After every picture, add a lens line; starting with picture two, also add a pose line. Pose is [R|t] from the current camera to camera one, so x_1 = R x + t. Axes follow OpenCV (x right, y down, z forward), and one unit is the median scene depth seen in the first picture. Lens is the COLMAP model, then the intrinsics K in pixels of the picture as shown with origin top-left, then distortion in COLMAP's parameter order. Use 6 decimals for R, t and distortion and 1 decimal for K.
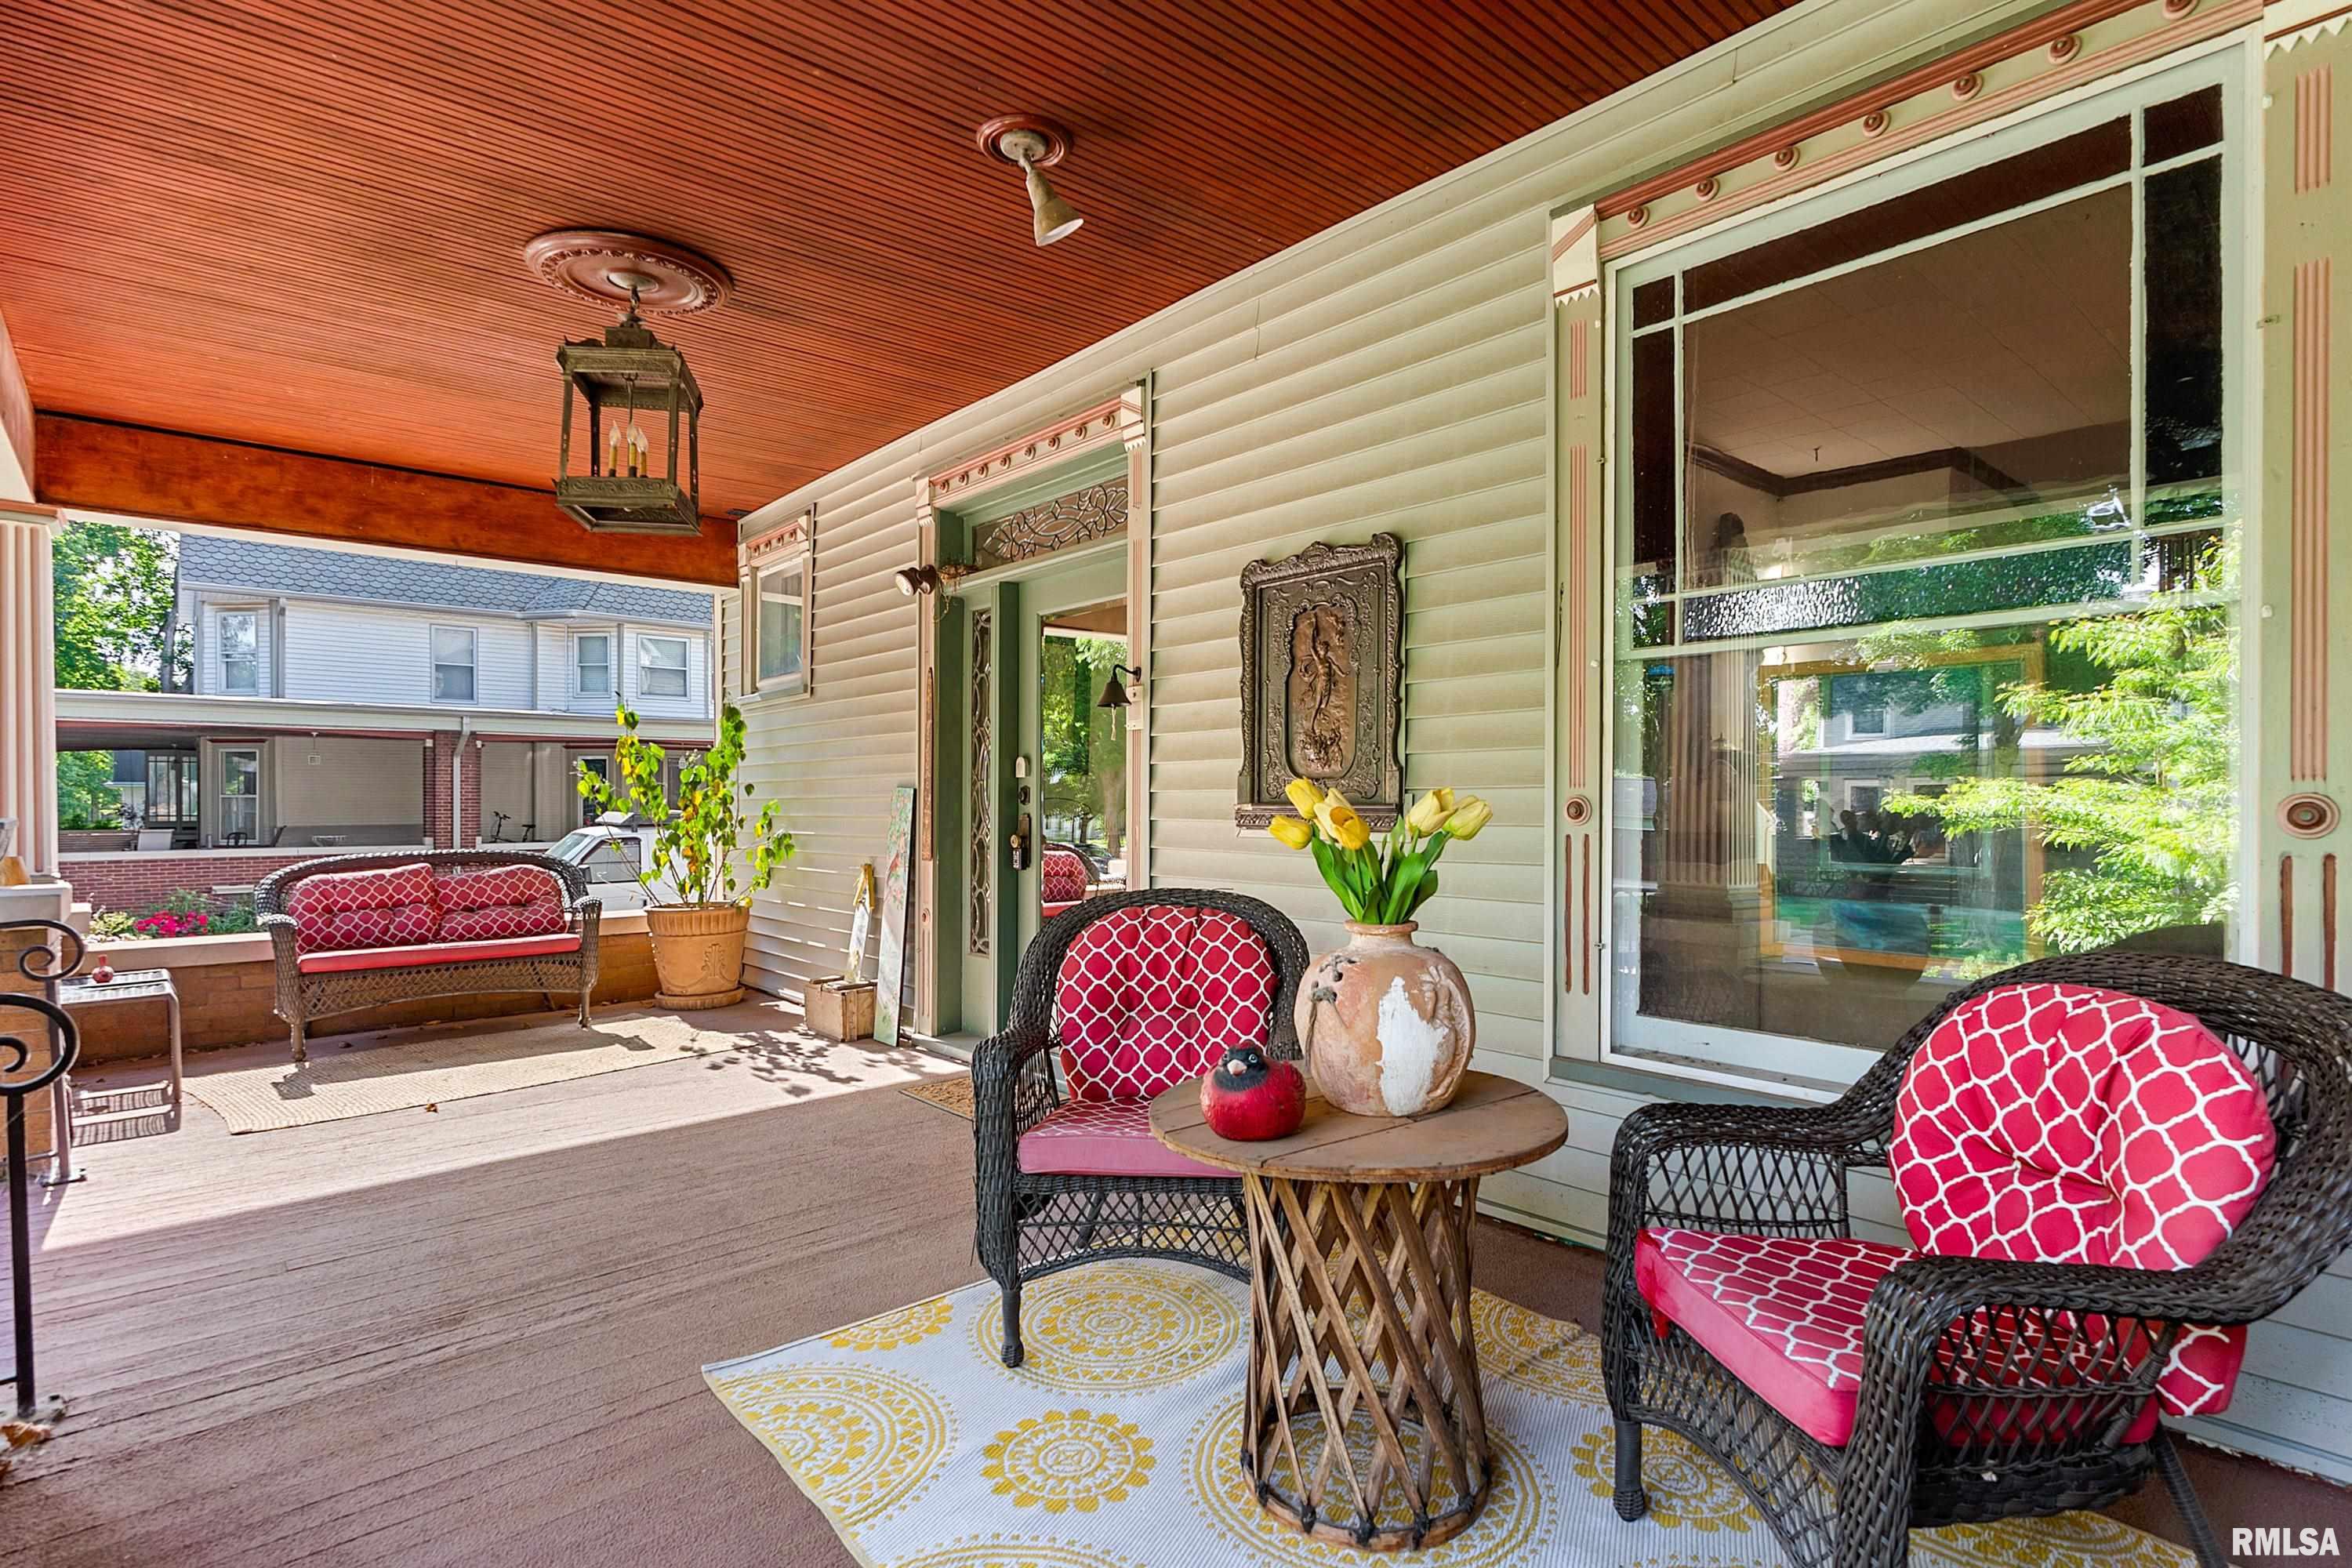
lens RADIAL K [[1178.5, 0, 1187.0], [0, 1178.5, 797.4], [0, 0, 1]] dist [-0.004161, 0.000036]
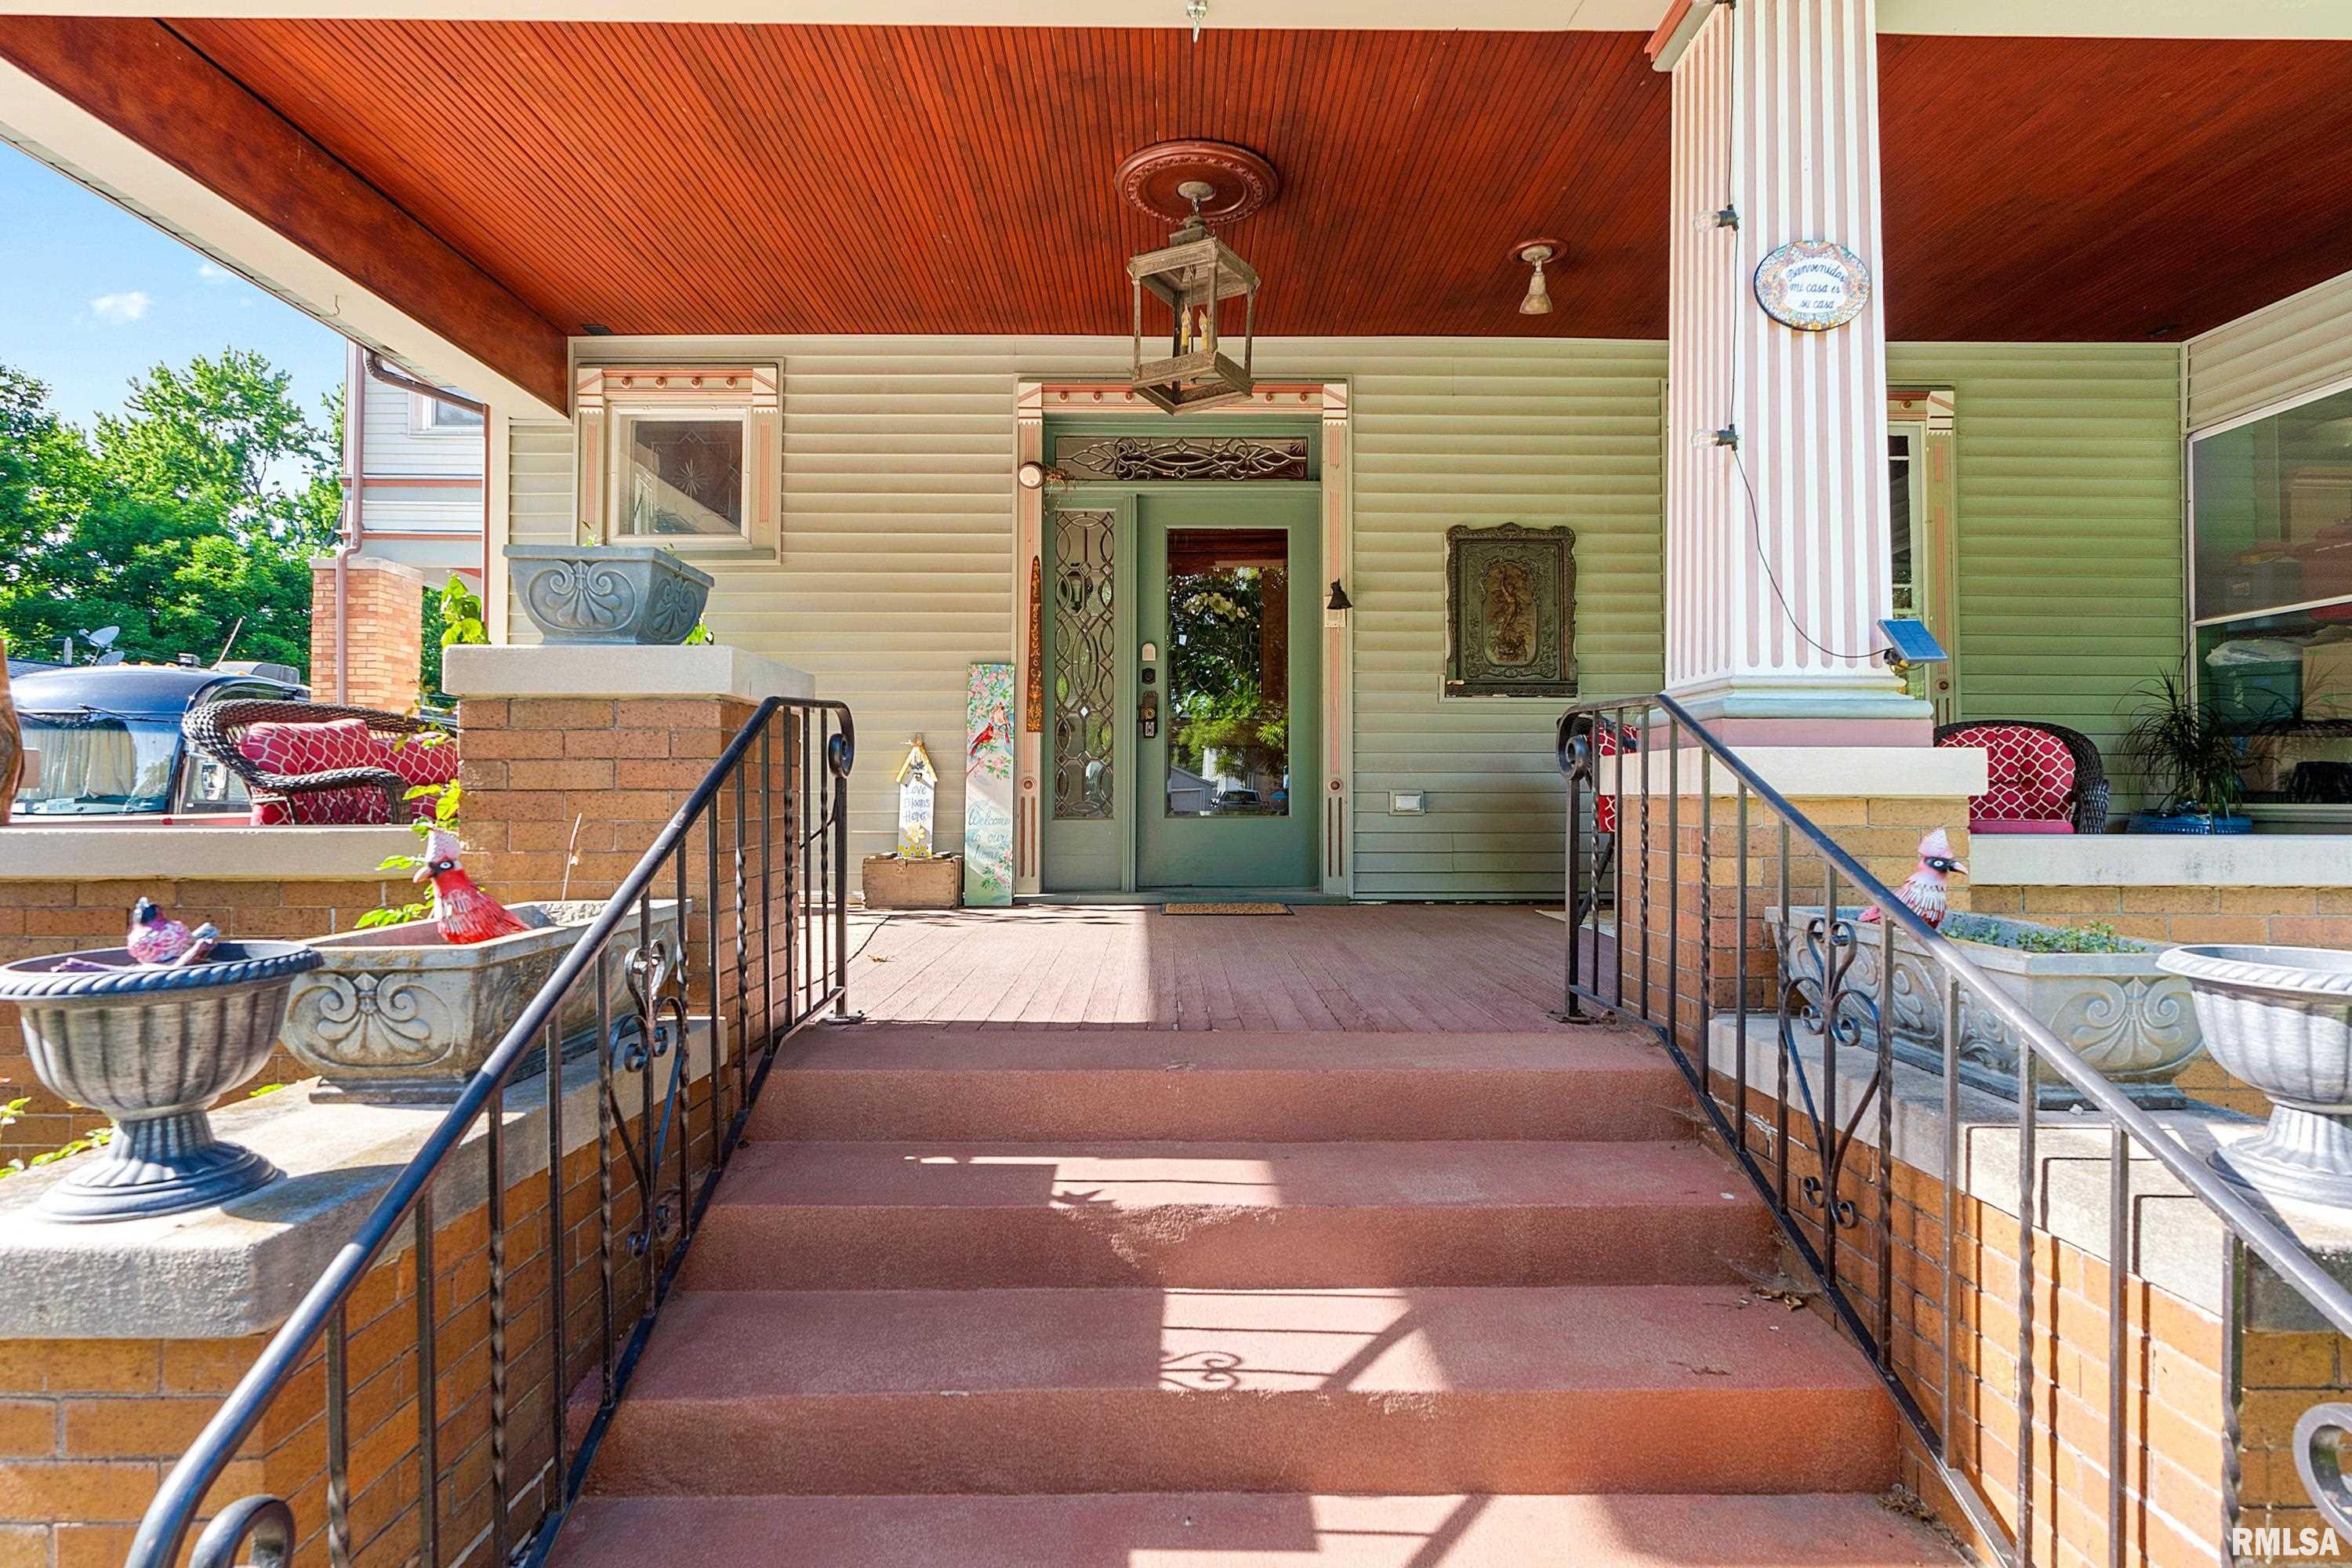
lens RADIAL K [[1178.5, 0, 1187.0], [0, 1178.5, 797.4], [0, 0, 1]] dist [-0.004161, 0.000036]
pose [[0.645571, 0.001612, 0.763698, -1.233664], [-0.000714, 0.999999, -0.001508, 0.147041], [-0.763700, 0.000428, 0.645572, 0.234431]]
